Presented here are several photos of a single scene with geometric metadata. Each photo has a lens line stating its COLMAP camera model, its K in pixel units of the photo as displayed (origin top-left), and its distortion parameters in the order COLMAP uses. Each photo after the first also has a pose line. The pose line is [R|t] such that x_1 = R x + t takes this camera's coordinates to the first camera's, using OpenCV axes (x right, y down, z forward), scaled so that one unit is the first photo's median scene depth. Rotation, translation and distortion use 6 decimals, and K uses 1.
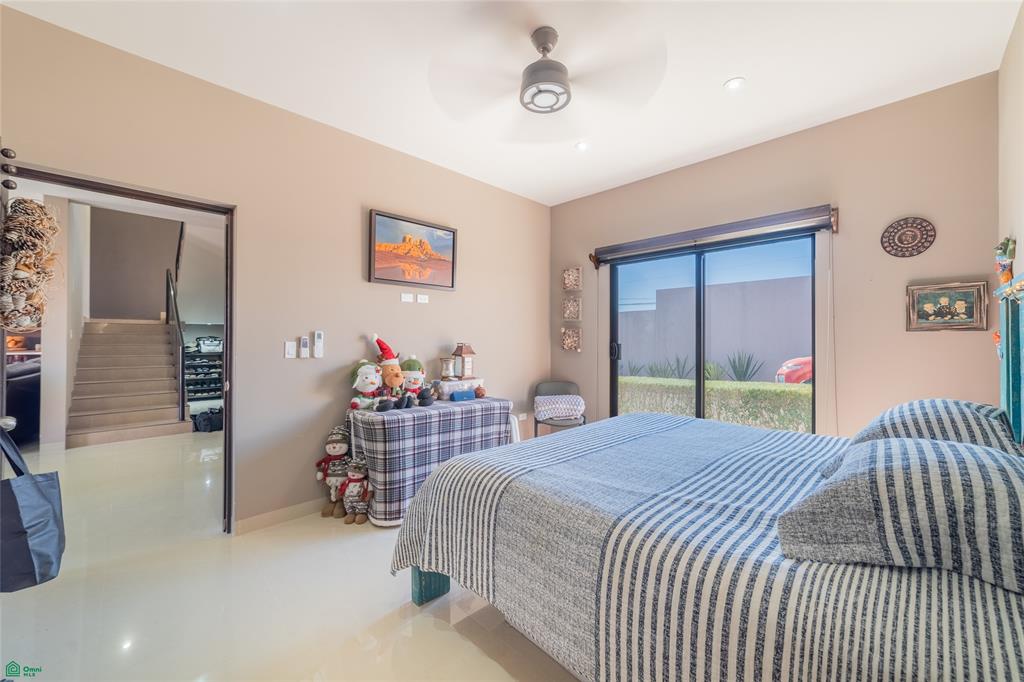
lens RADIAL K [[400.7, 0, 514.8], [0, 400.7, 339.0], [0, 0, 1]] dist [-0.002800, 0.000016]
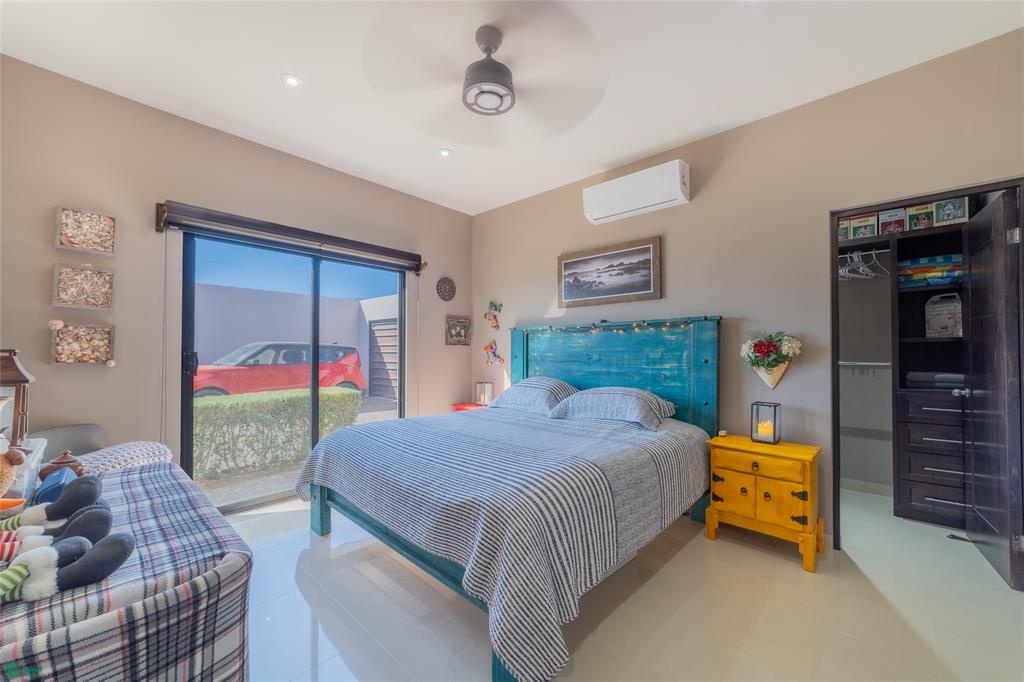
lens RADIAL K [[400.7, 0, 514.8], [0, 400.7, 339.0], [0, 0, 1]] dist [-0.002800, 0.000016]
pose [[-0.044724, 0.022115, 0.998755, -0.516786], [-0.023482, 0.999455, -0.023182, -0.007949], [-0.998723, -0.024489, -0.044180, 0.562443]]
